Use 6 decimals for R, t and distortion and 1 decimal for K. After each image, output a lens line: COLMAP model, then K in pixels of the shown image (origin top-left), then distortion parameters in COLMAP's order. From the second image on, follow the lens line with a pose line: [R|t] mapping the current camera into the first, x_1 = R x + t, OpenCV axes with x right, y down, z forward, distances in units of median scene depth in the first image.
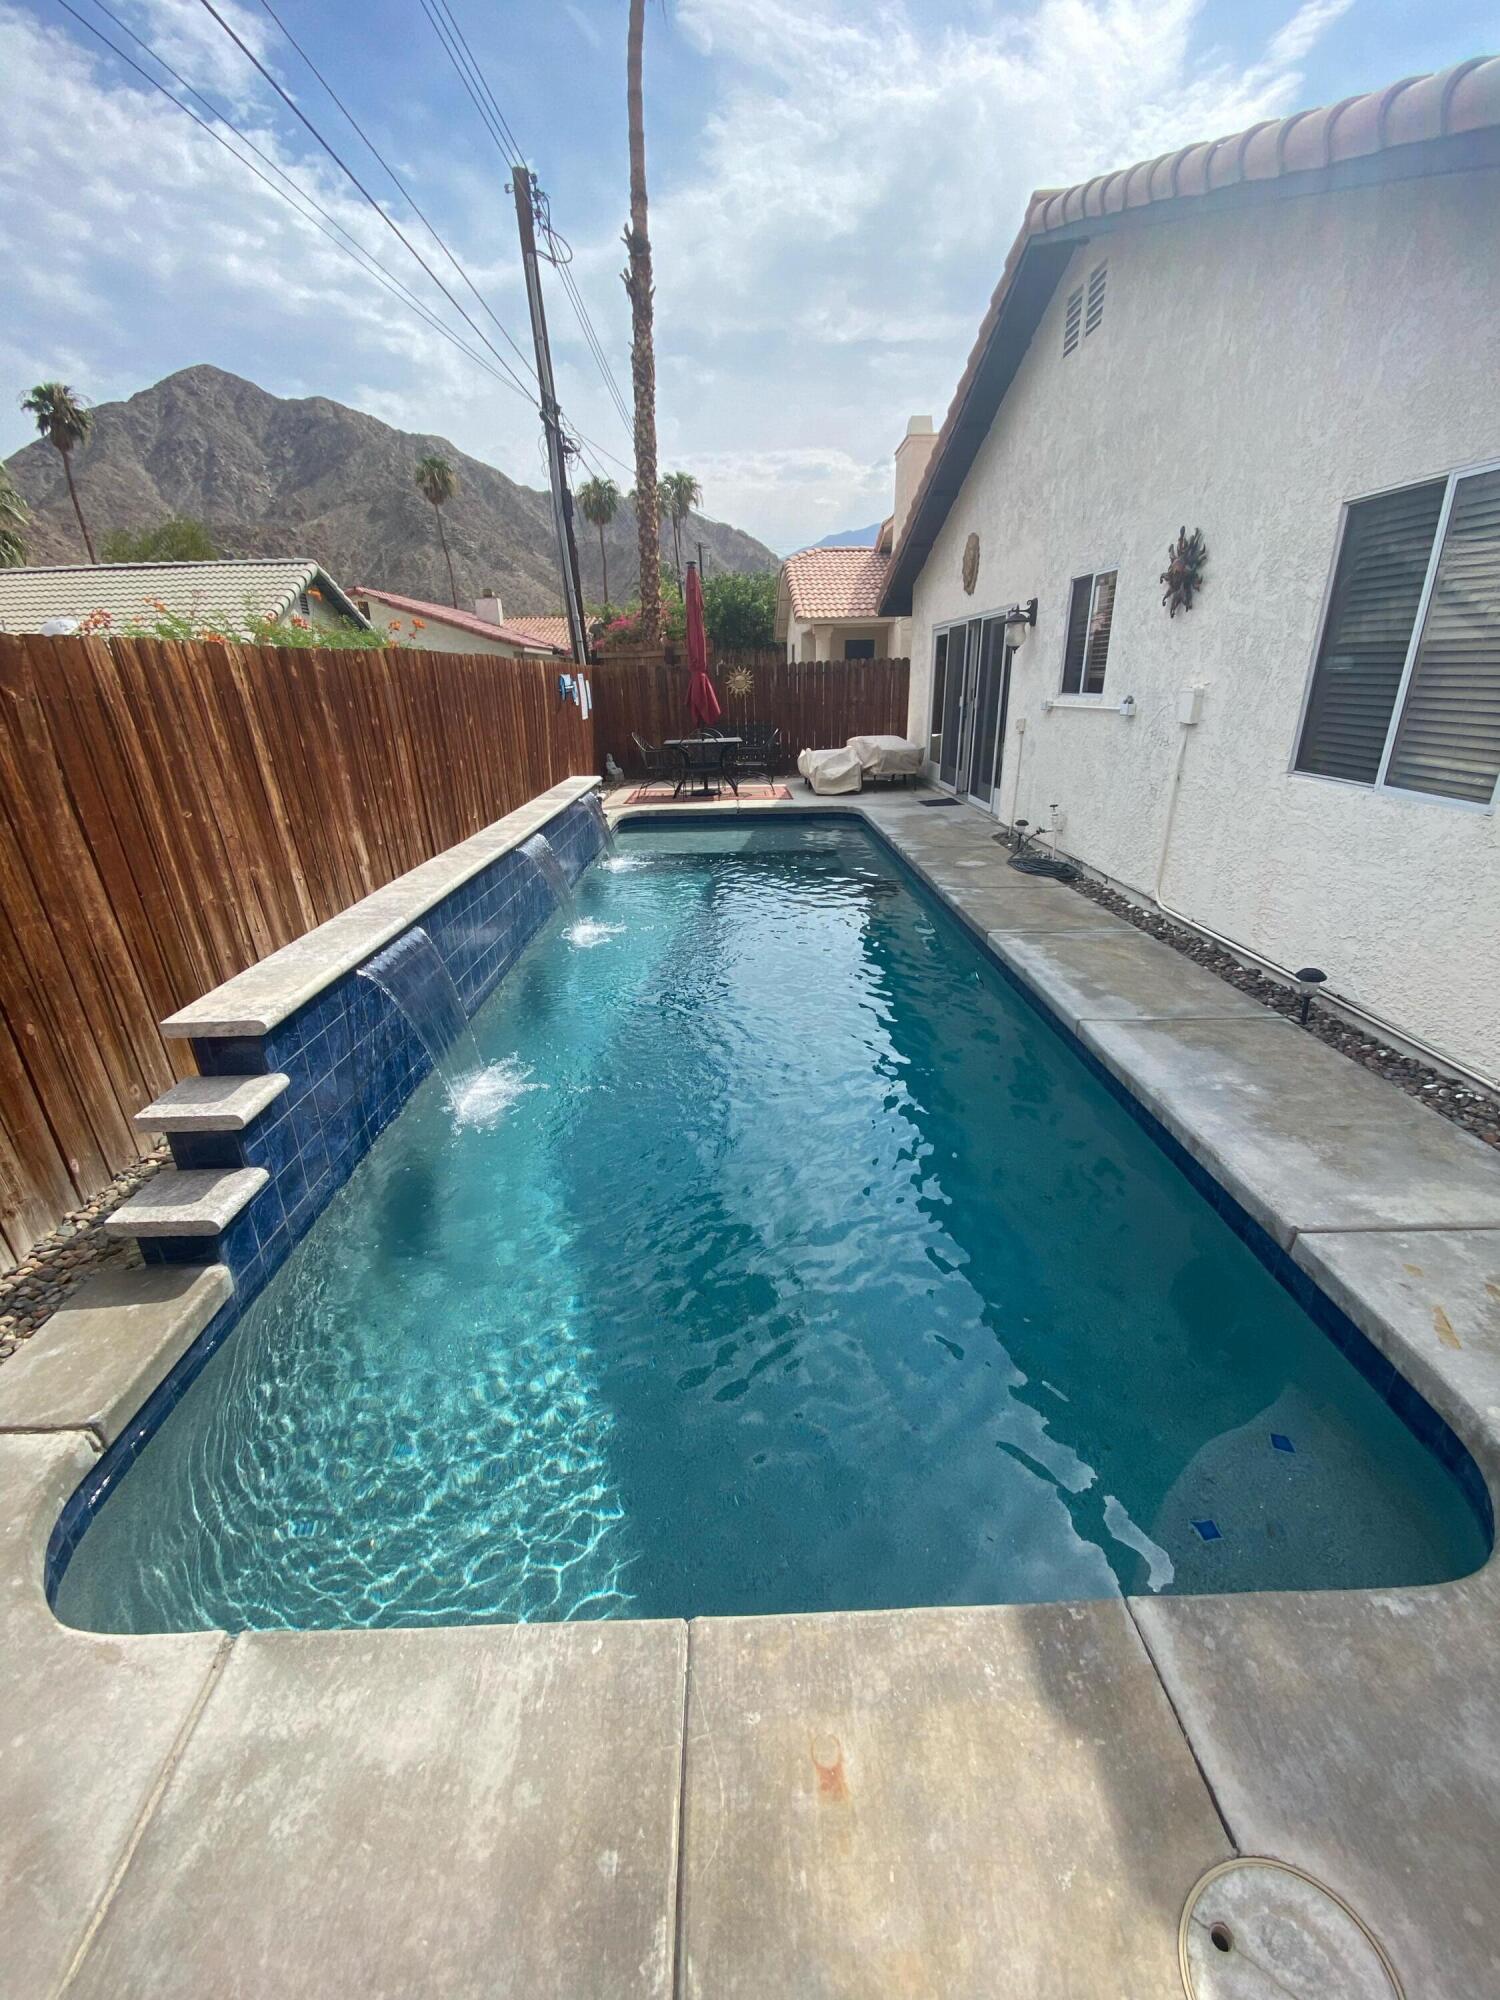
lens RADIAL K [[806.8, 0, 749.6], [0, 806.8, 1010.5], [0, 0, 1]] dist [-0.022298, -0.001035]
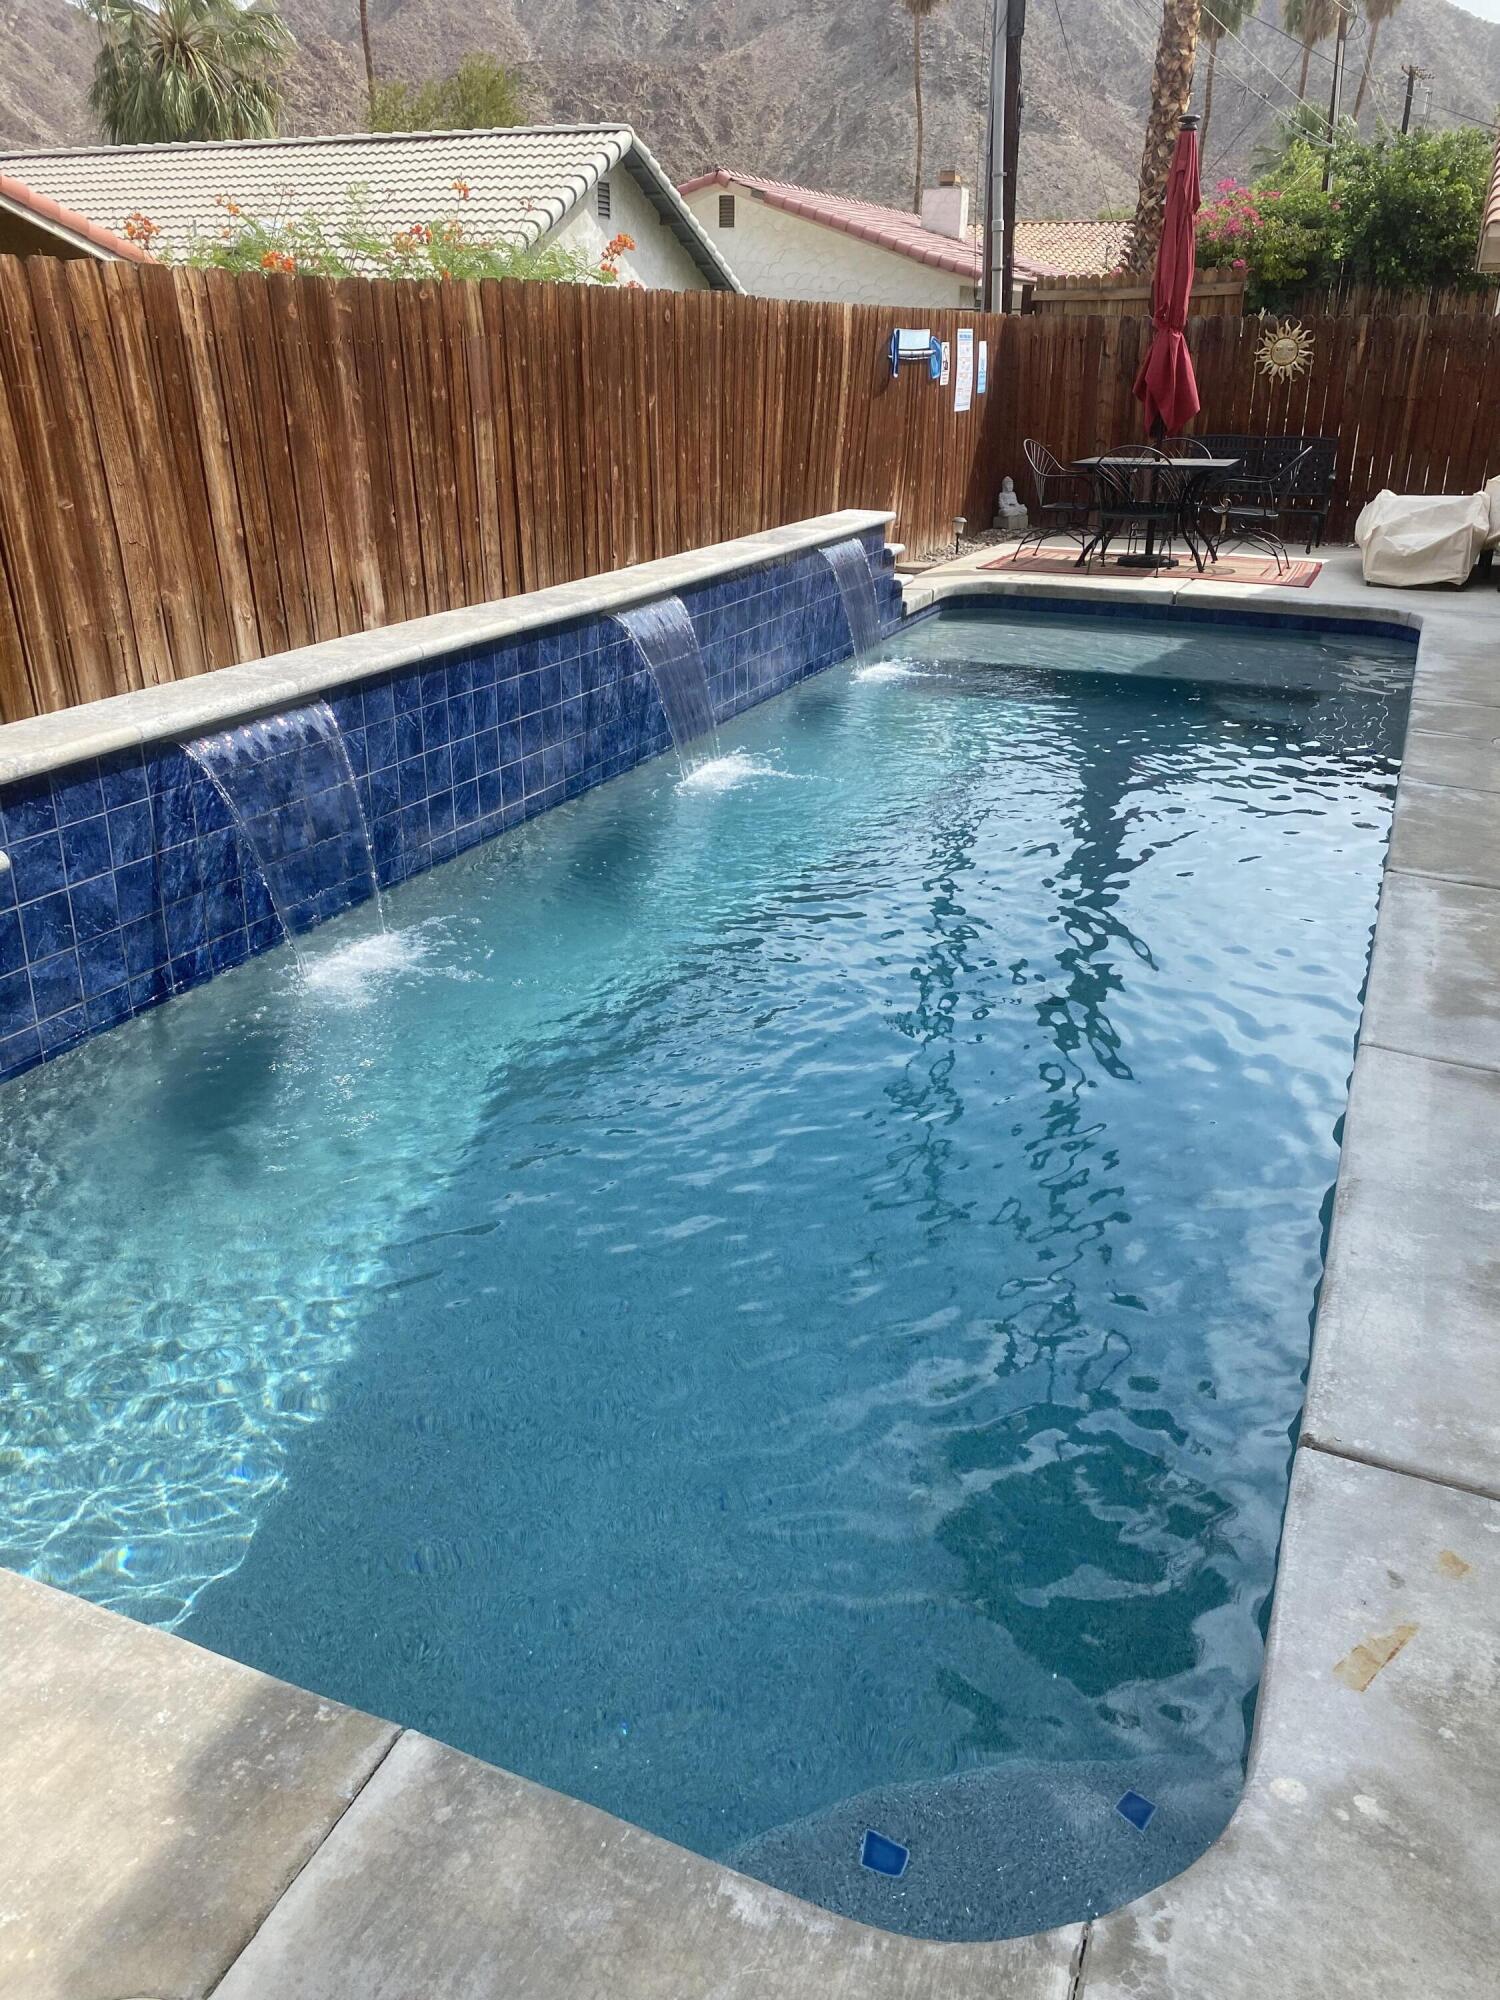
lens RADIAL K [[1492.0, 0, 753.2], [0, 1492.0, 1003.0], [0, 0, 1]] dist [0.006614, -0.009185]
pose [[0.908874, 0.187927, -0.372331, 0.339053], [-0.178237, 0.982118, 0.060622, 0.005036], [0.377066, 0.011266, 0.926118, -0.018350]]
